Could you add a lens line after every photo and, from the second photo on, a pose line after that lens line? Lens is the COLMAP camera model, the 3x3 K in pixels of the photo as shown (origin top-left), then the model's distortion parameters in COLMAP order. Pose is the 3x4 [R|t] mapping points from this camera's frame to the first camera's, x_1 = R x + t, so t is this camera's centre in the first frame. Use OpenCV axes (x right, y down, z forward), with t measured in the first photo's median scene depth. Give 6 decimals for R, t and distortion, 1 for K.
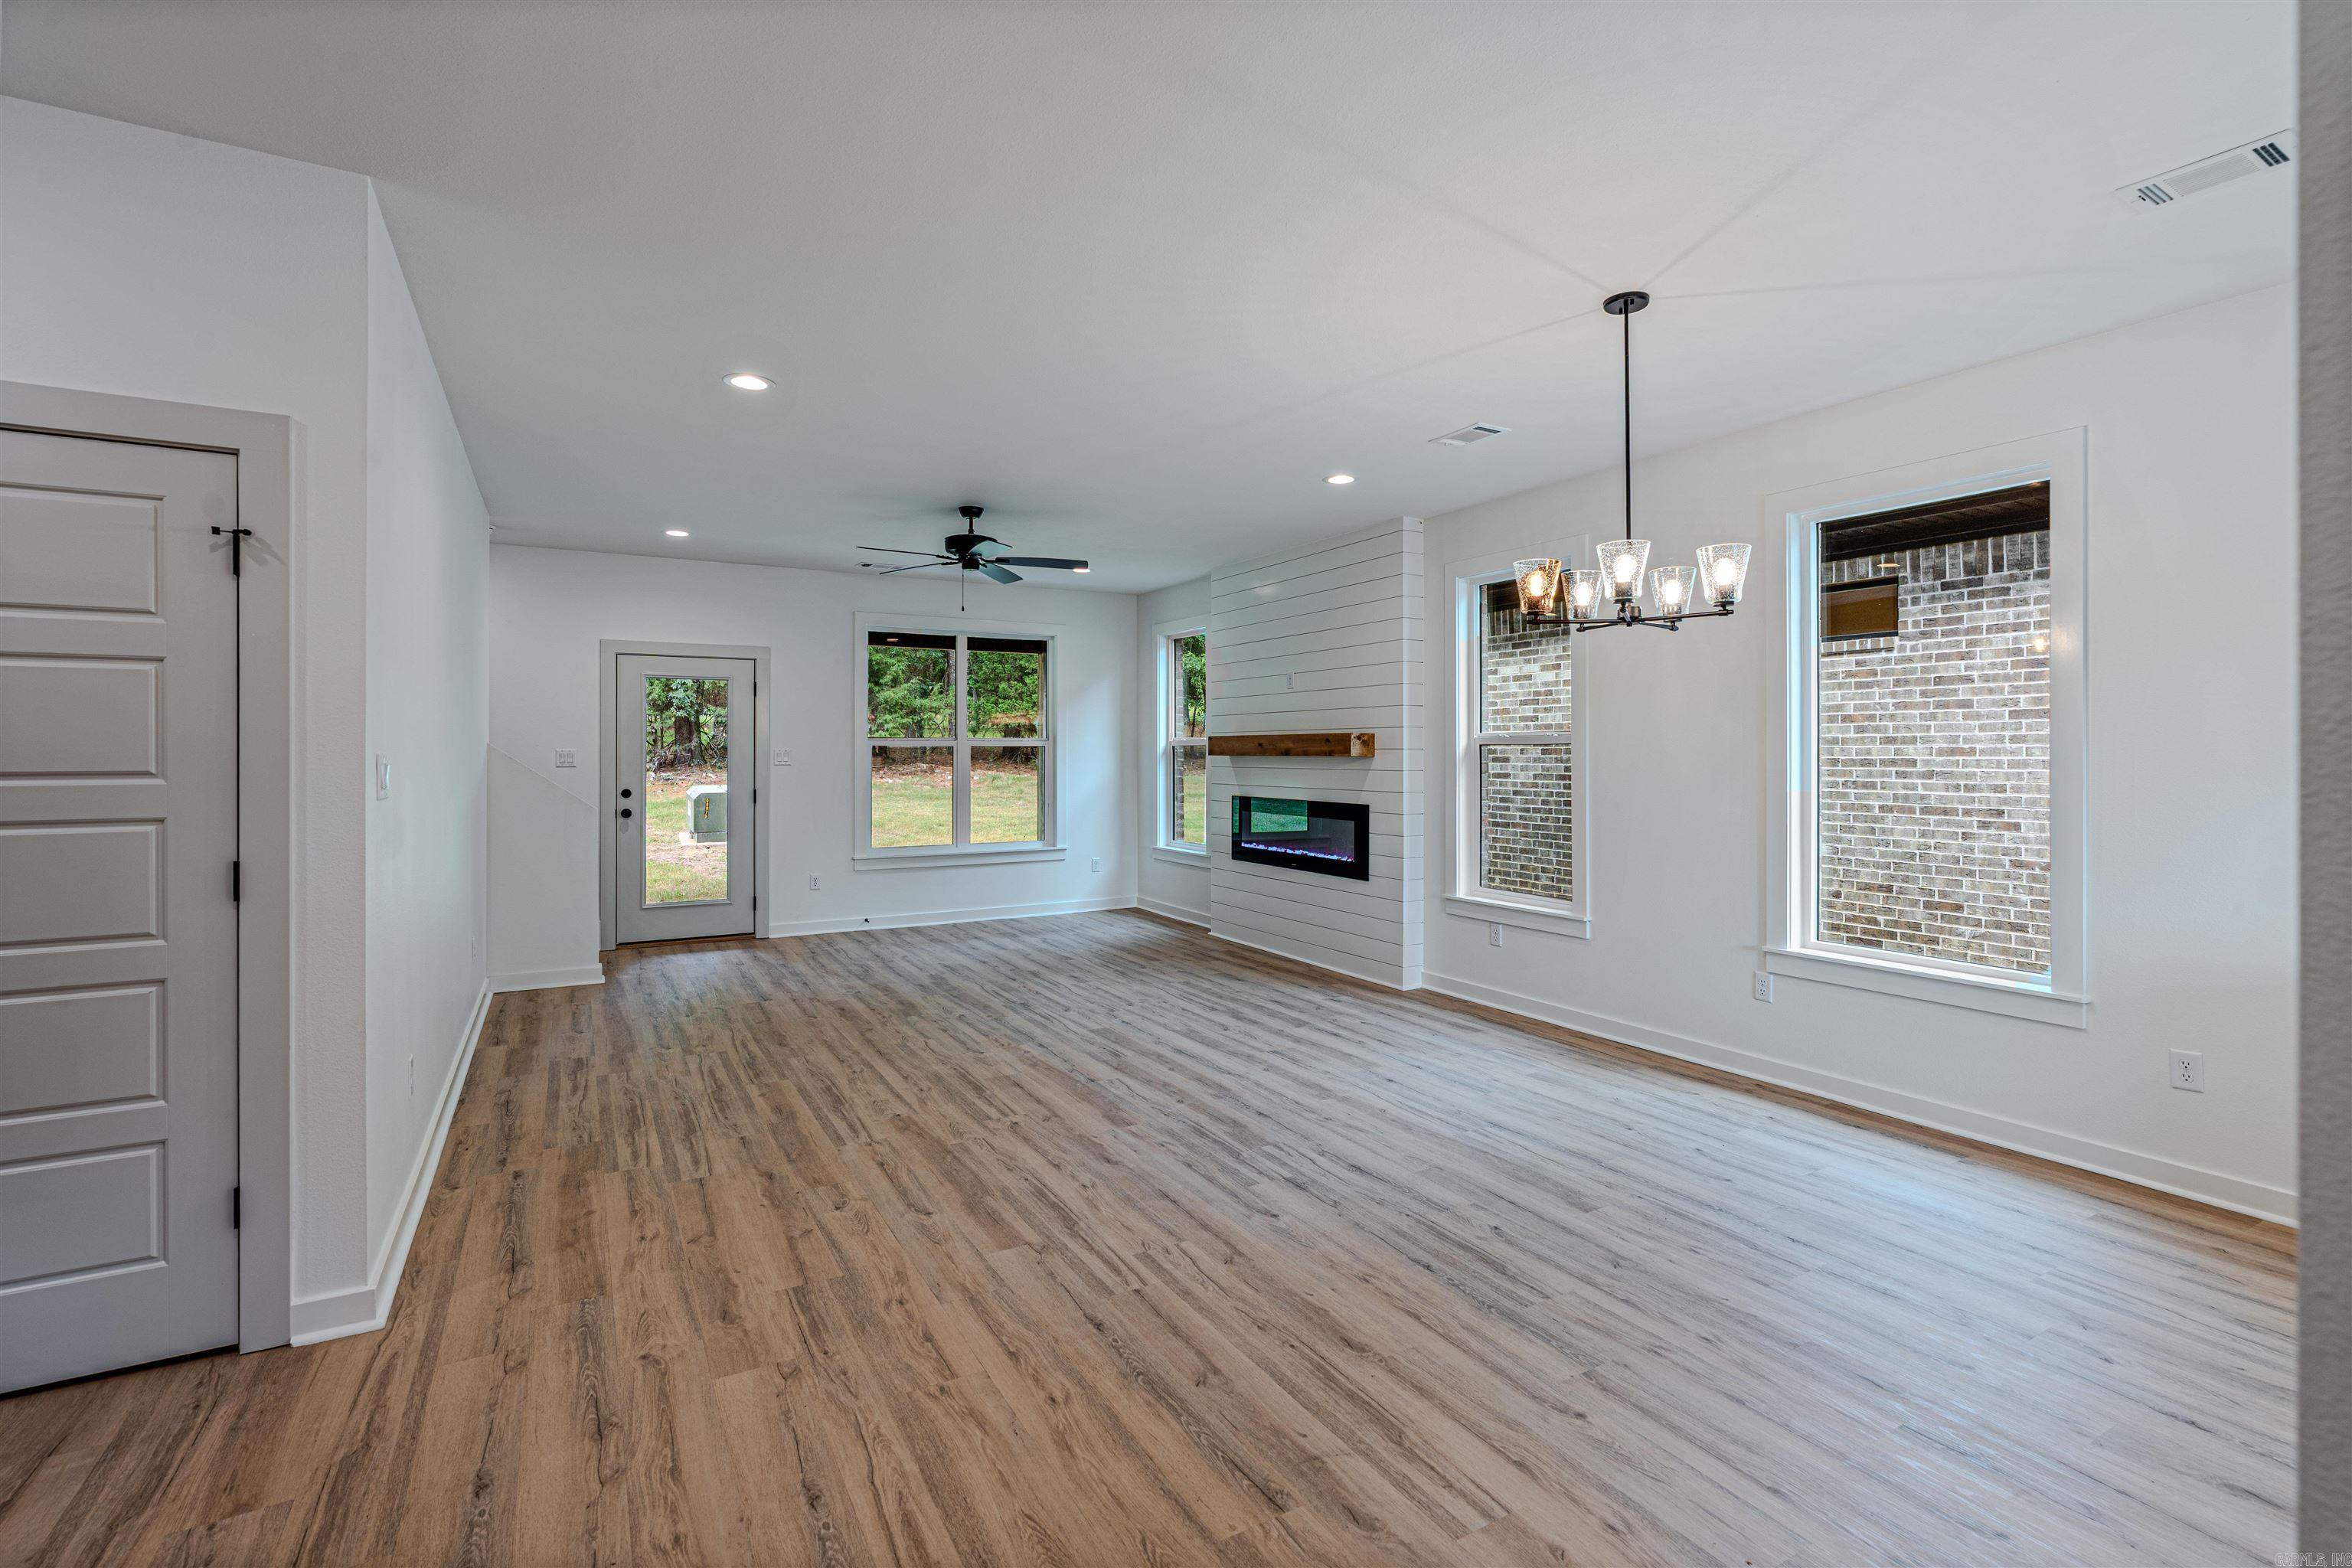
lens RADIAL K [[1062.0, 0, 1168.2], [0, 1062.0, 753.6], [0, 0, 1]] dist [-0.007222, 0.002847]
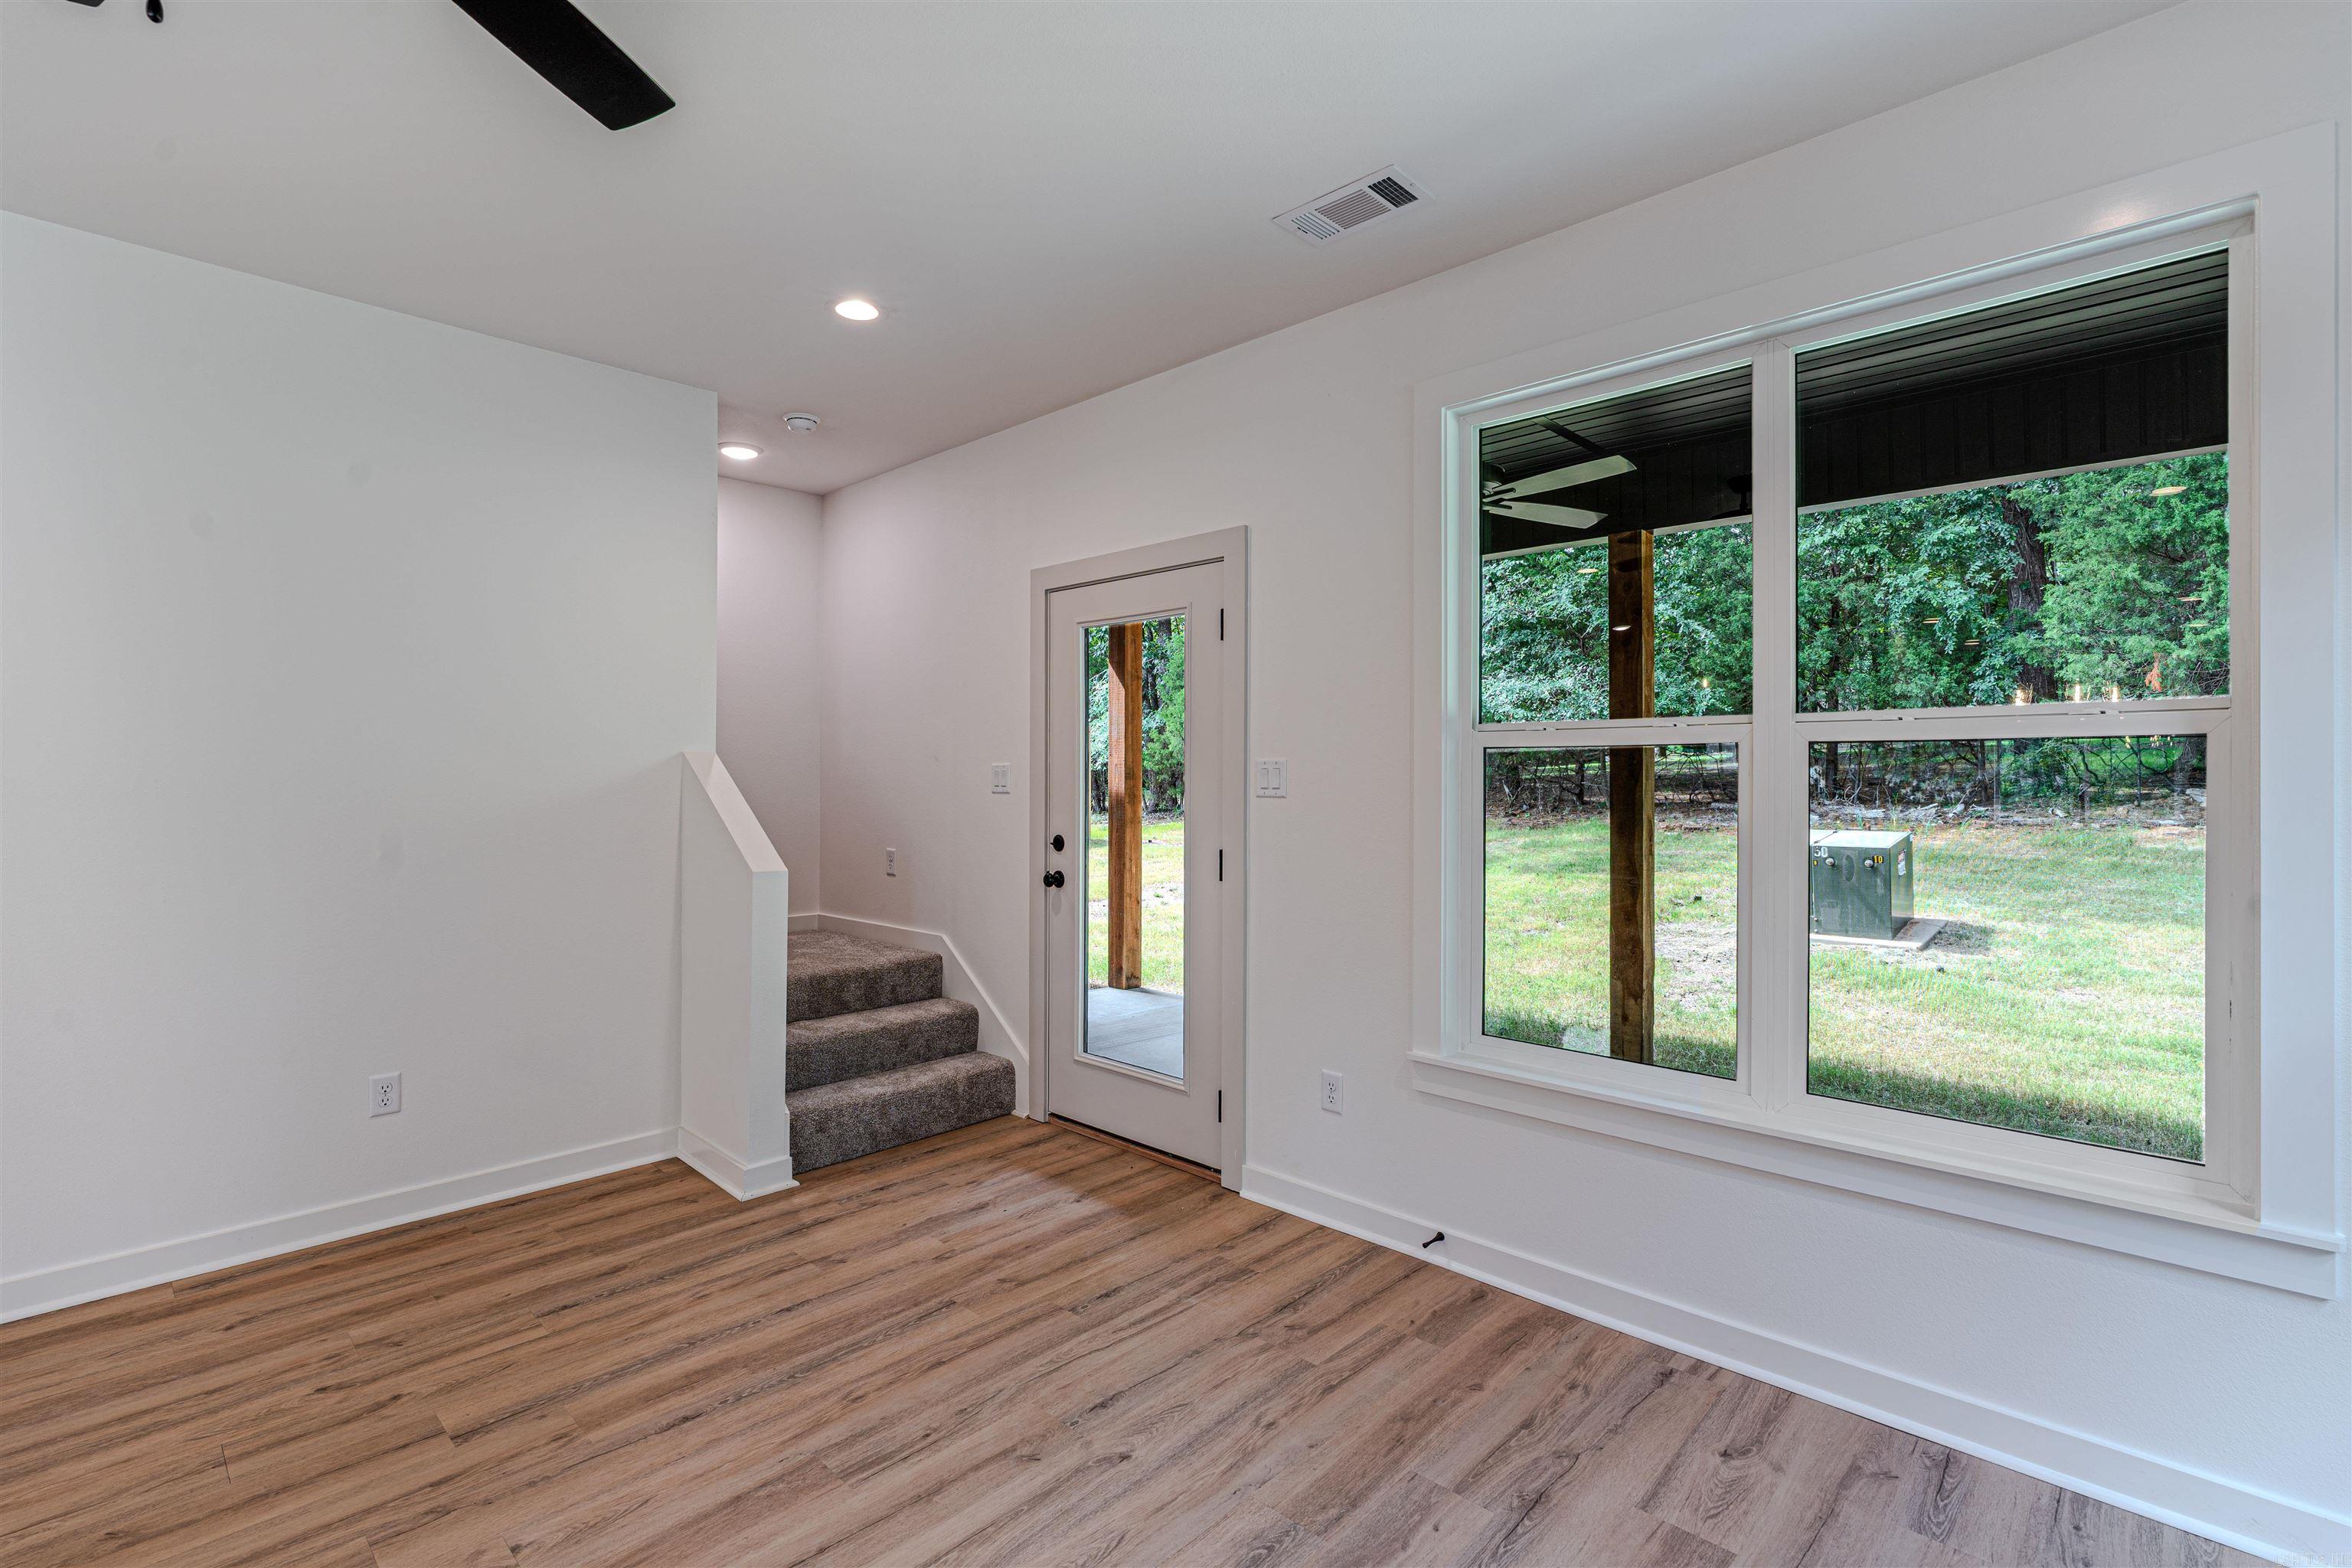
lens RADIAL K [[1062.0, 0, 1173.8], [0, 1062.0, 773.8], [0, 0, 1]] dist [-0.007222, 0.002847]
pose [[0.294979, -0.002462, -0.955501, 0.040917], [-0.001727, 0.999994, -0.003110, 0.003958], [0.955502, 0.002568, 0.294973, 1.057609]]
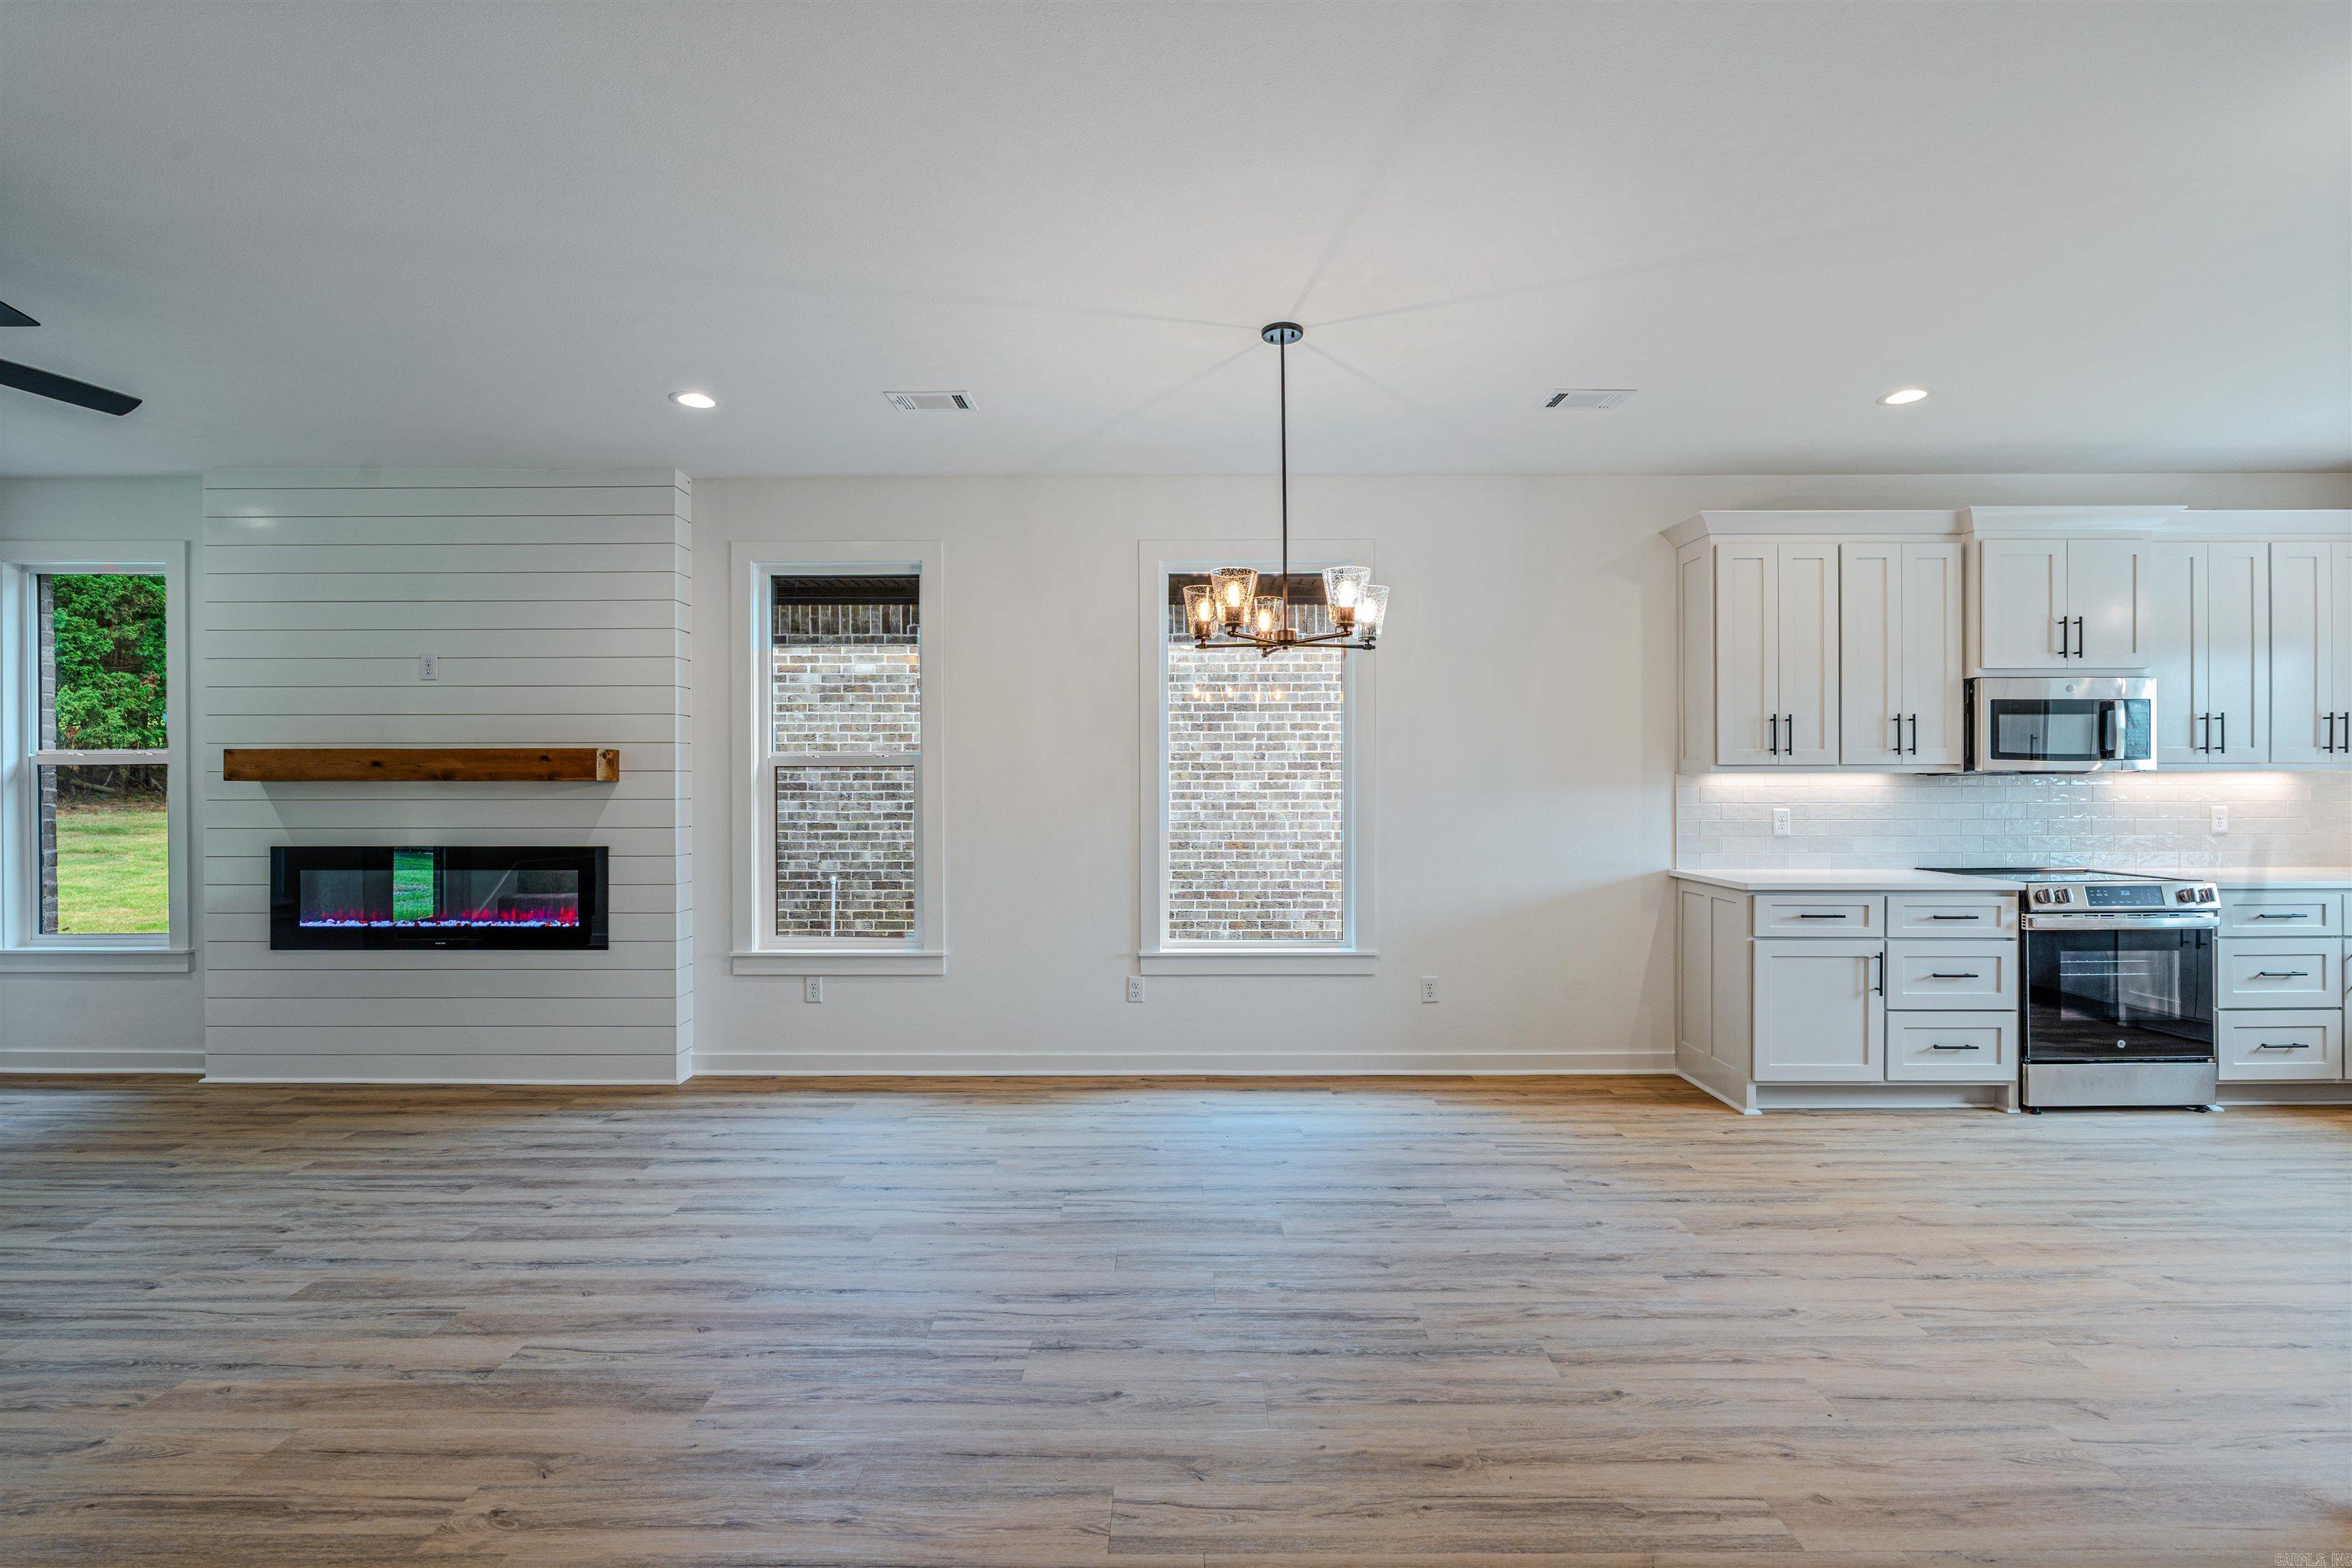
lens RADIAL K [[1062.0, 0, 1179.9], [0, 1062.0, 780.7], [0, 0, 1]] dist [-0.007222, 0.002847]
pose [[0.494146, -0.001677, 0.869377, -0.260159], [0.002039, 0.999998, 0.000770, 0.002921], [-0.869376, 0.001392, 0.494149, 0.296597]]
